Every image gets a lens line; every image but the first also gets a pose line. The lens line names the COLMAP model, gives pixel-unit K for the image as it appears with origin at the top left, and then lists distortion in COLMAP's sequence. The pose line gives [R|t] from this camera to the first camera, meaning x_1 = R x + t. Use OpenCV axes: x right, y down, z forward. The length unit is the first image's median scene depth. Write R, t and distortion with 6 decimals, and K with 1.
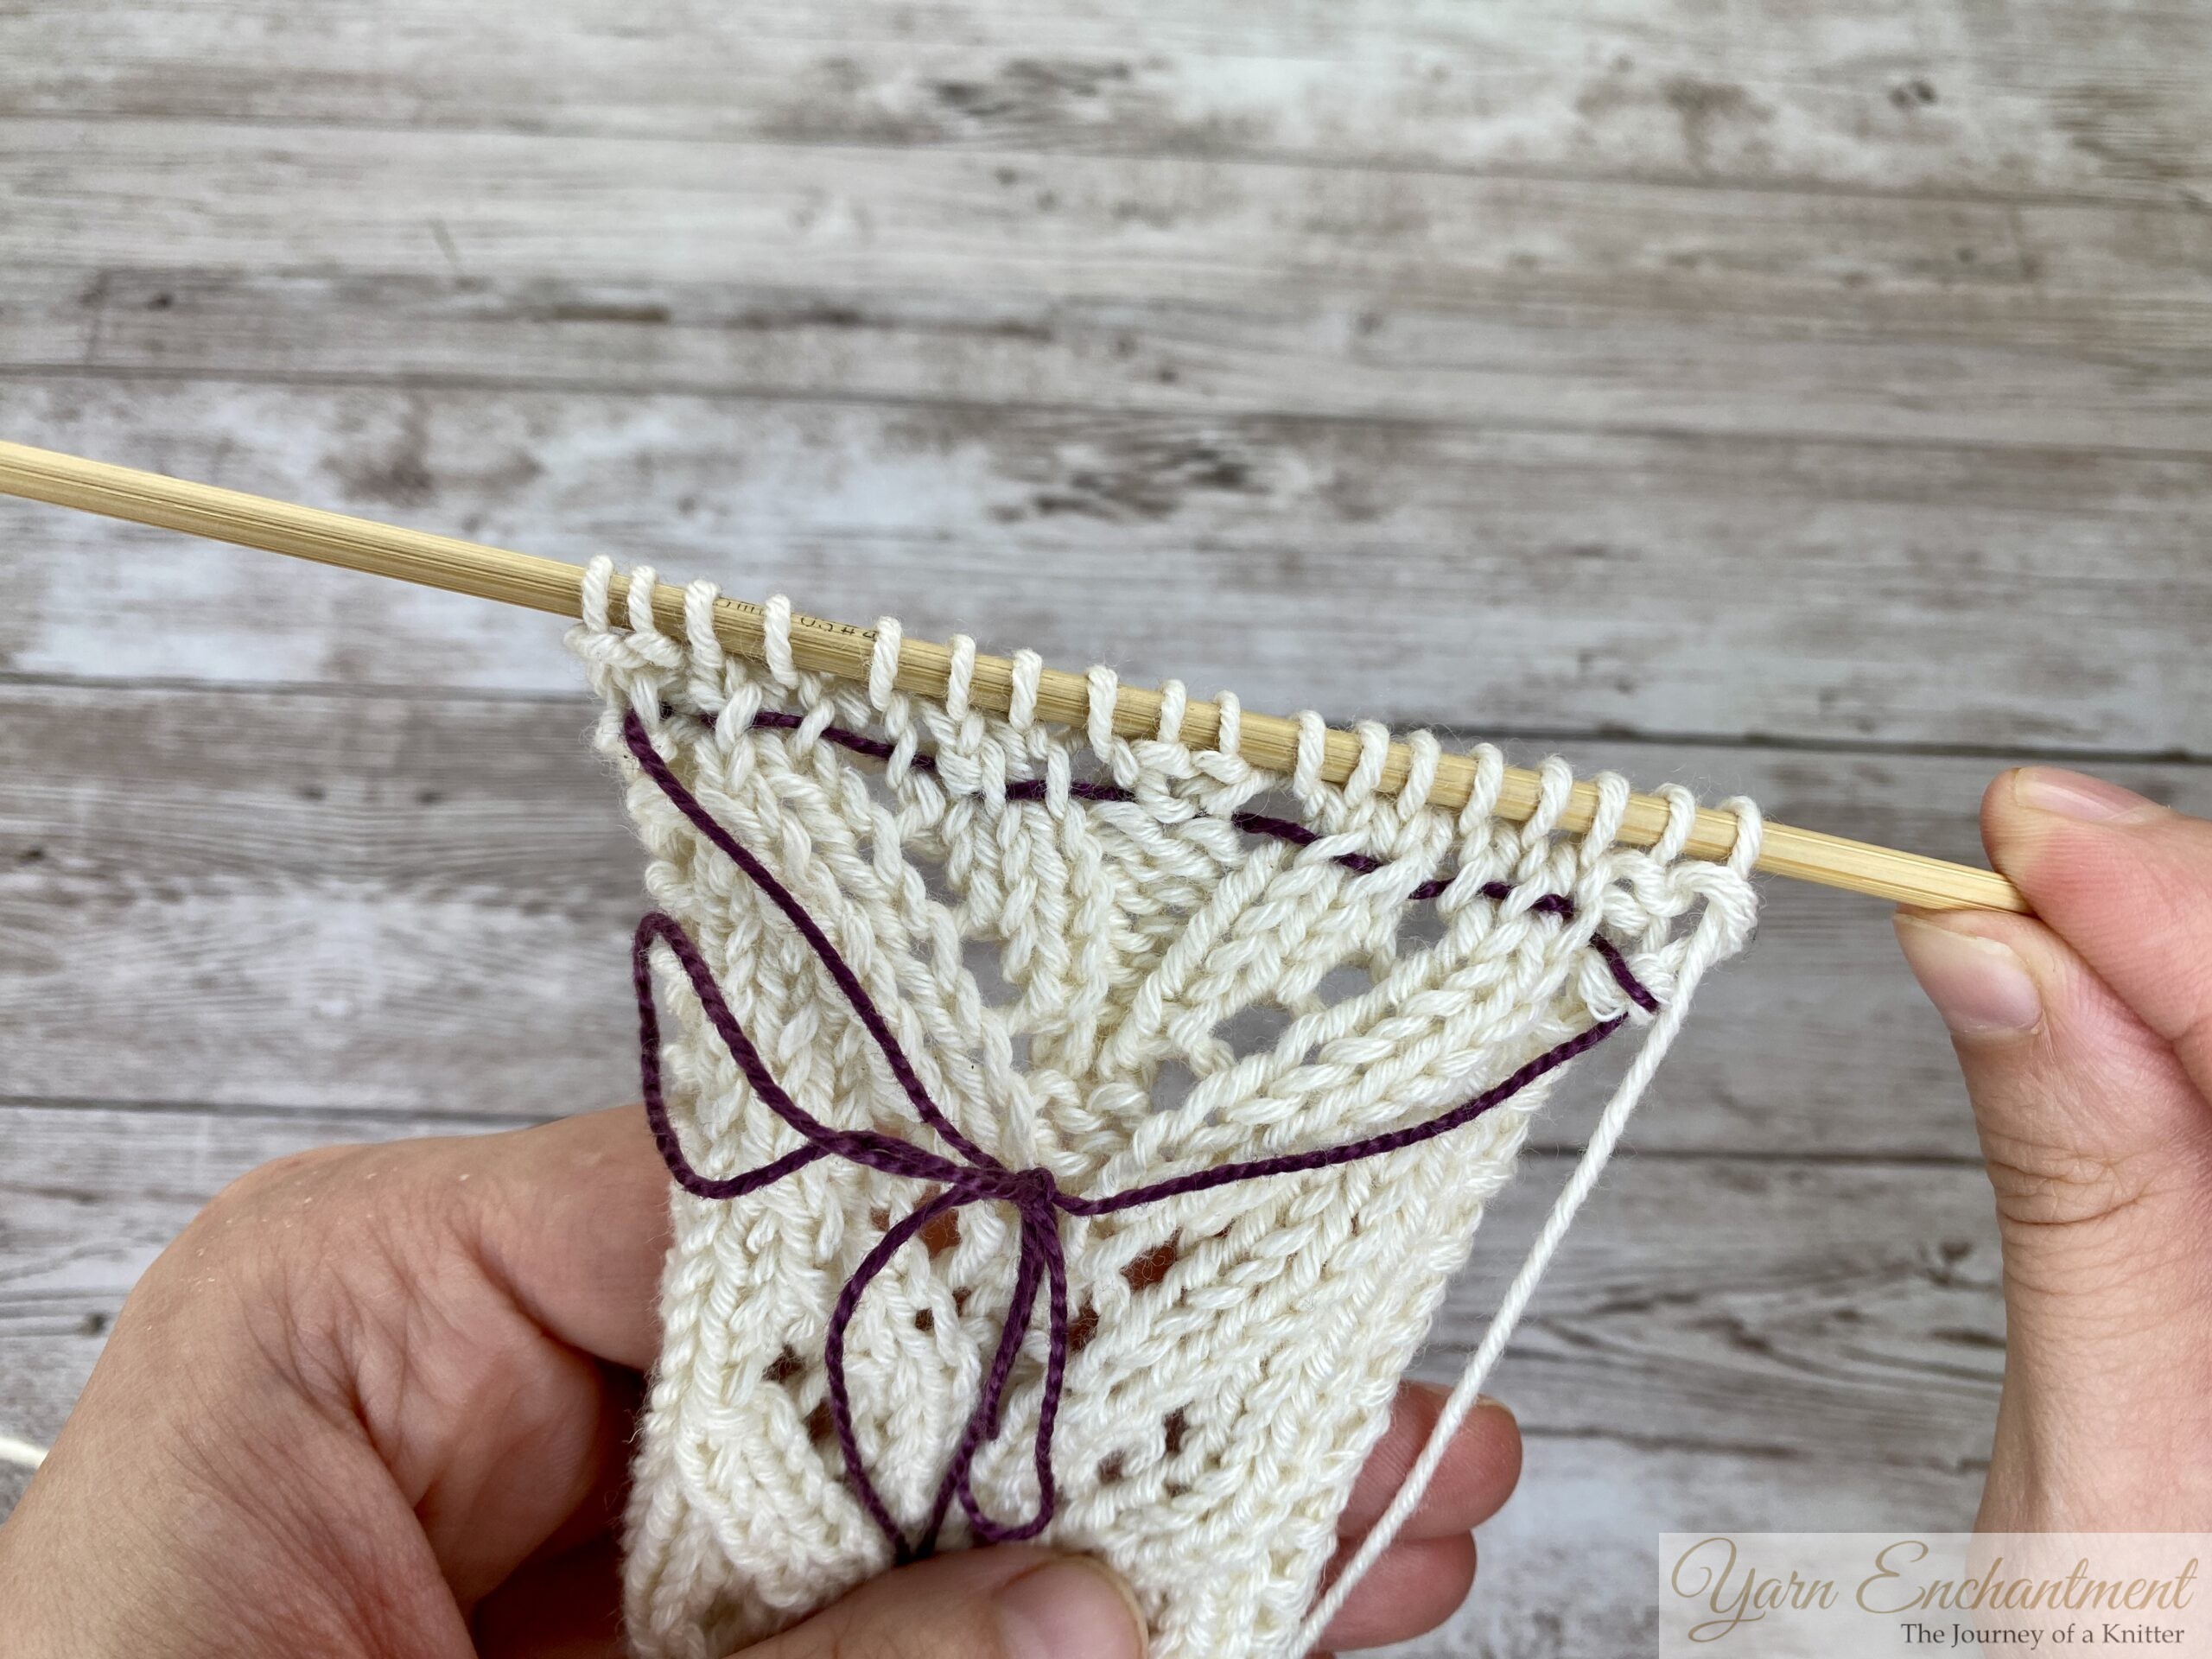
lens RADIAL K [[1596.2, 0, 1106.0], [0, 1596.2, 829.5], [0, 0, 1]] dist [-0.016226, 0.001144]
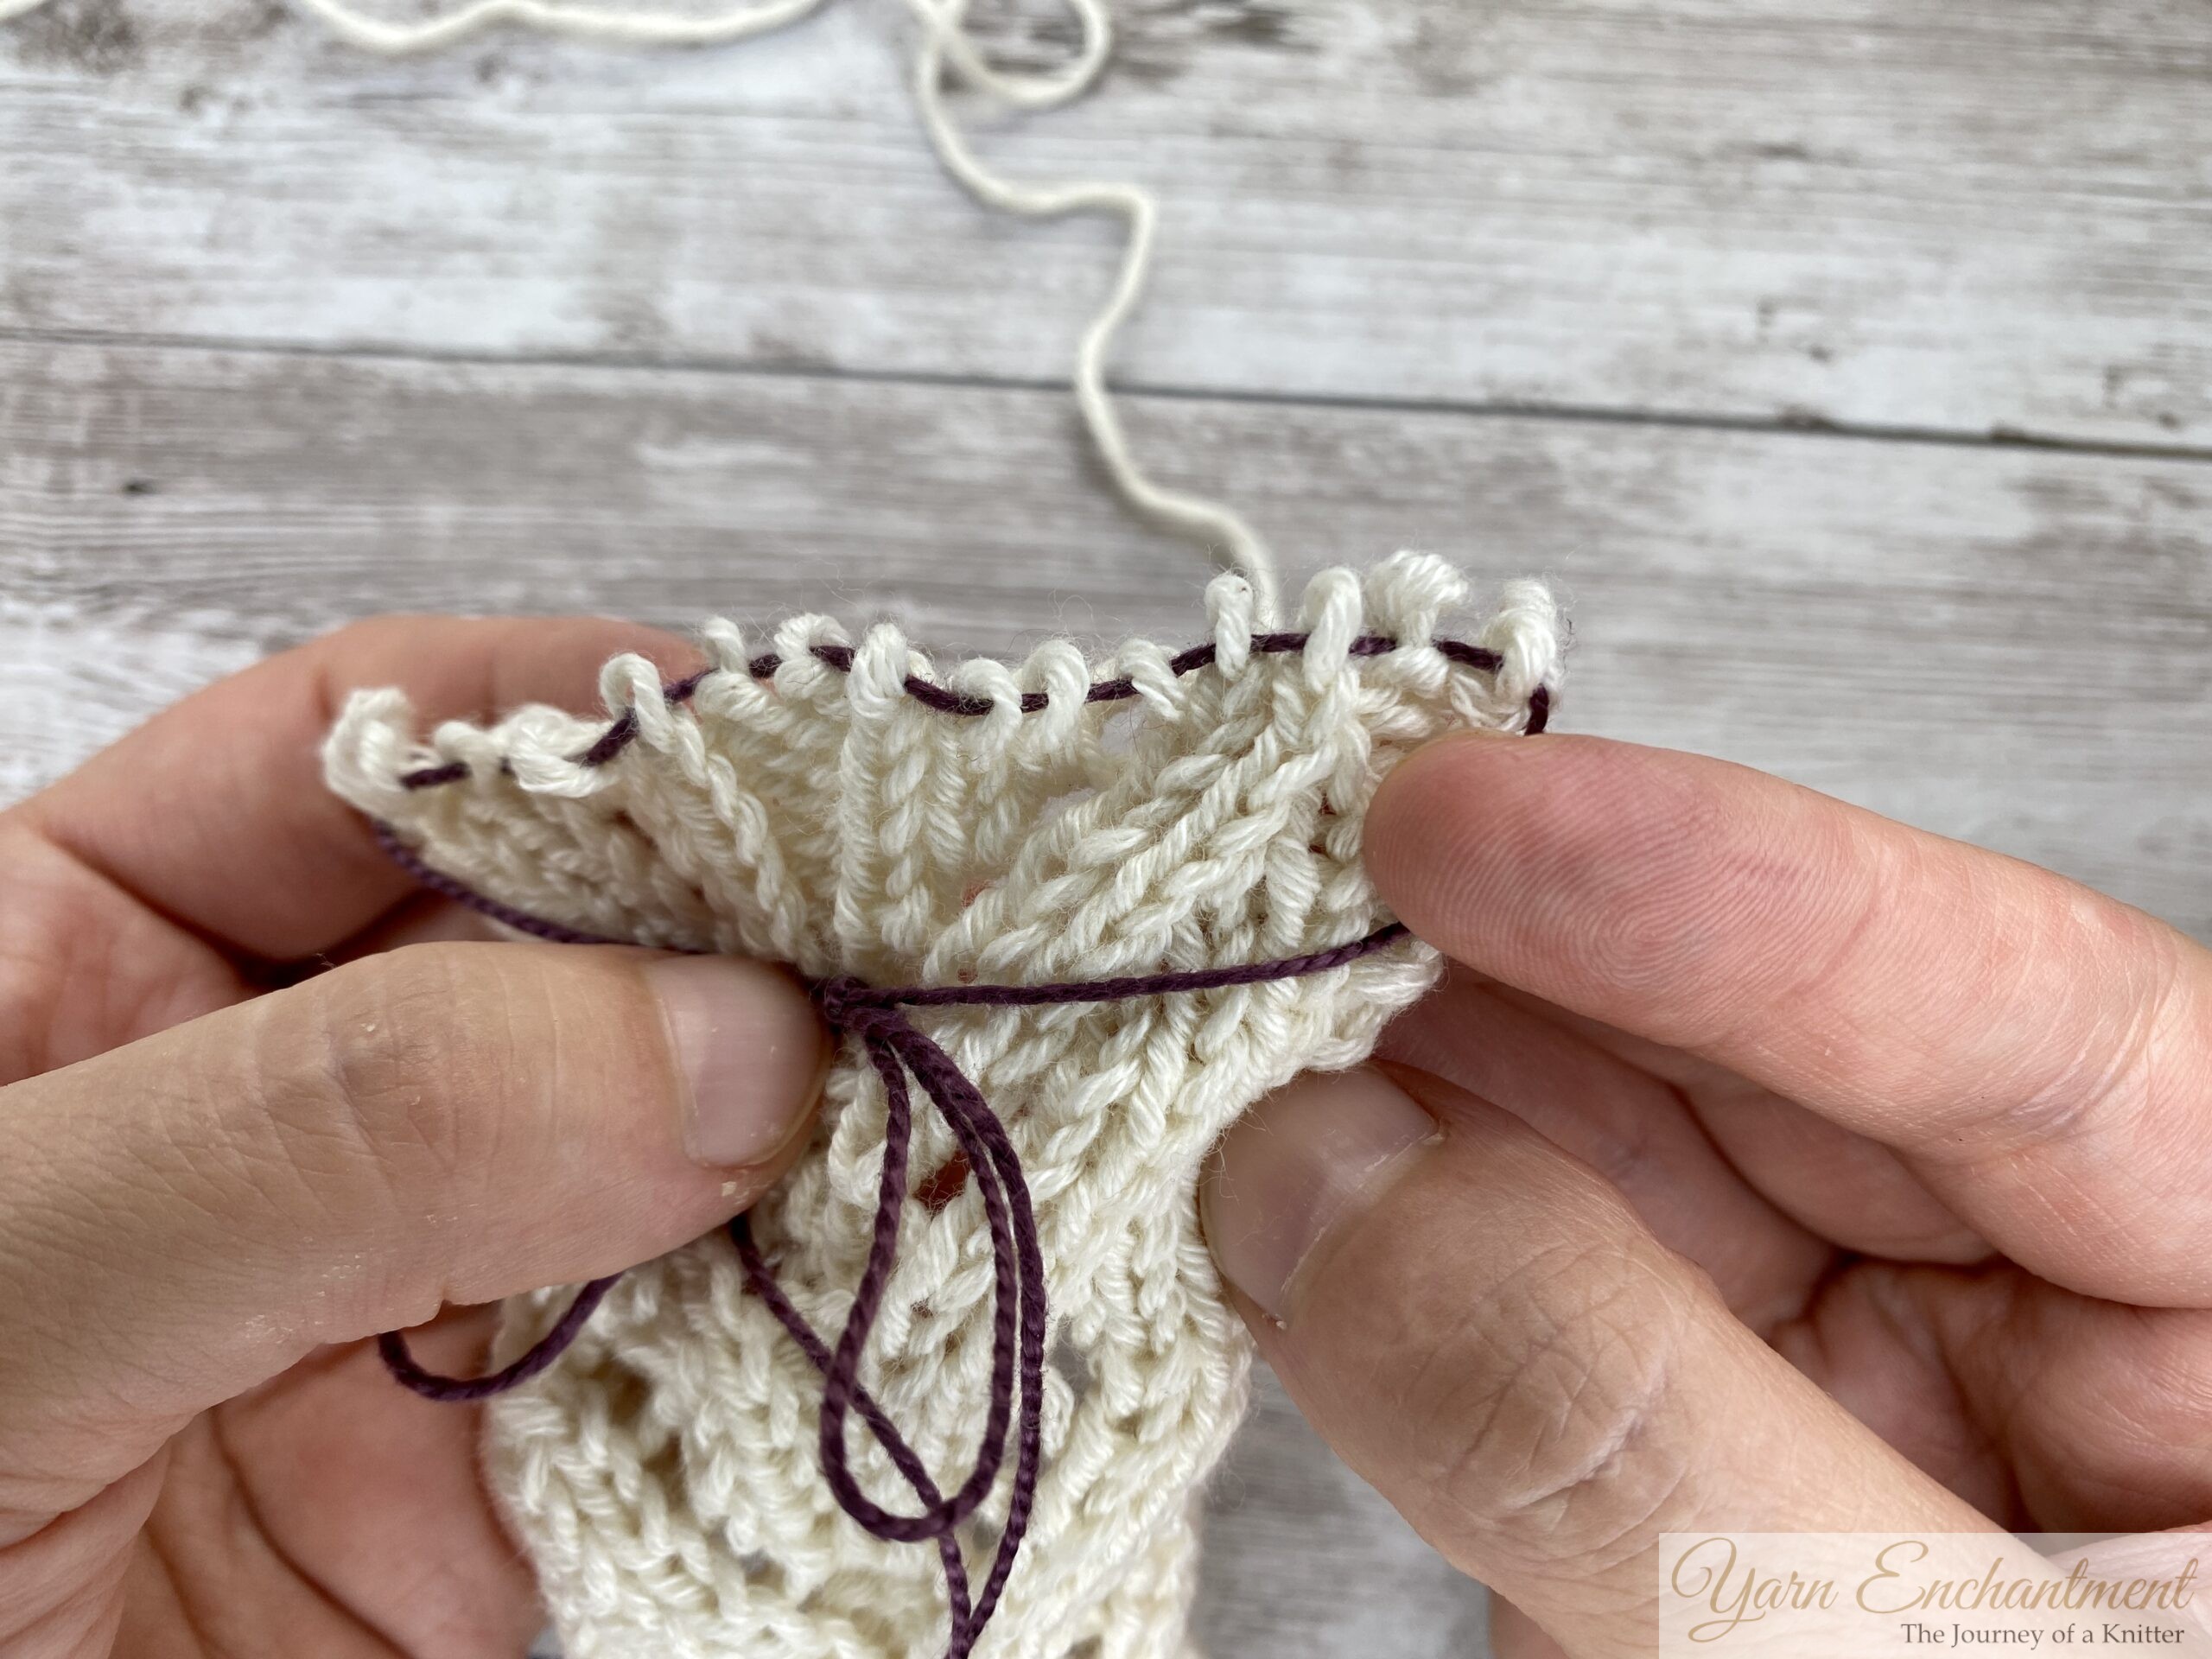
lens RADIAL K [[1496.7, 0, 1092.7], [0, 1496.7, 865.1], [0, 0, 1]] dist [-0.006923, -0.008390]
pose [[0.999319, 0.025695, -0.026468, 0.032648], [-0.019588, 0.977611, 0.209504, -0.002256], [0.031259, -0.208843, 0.977449, 0.311858]]
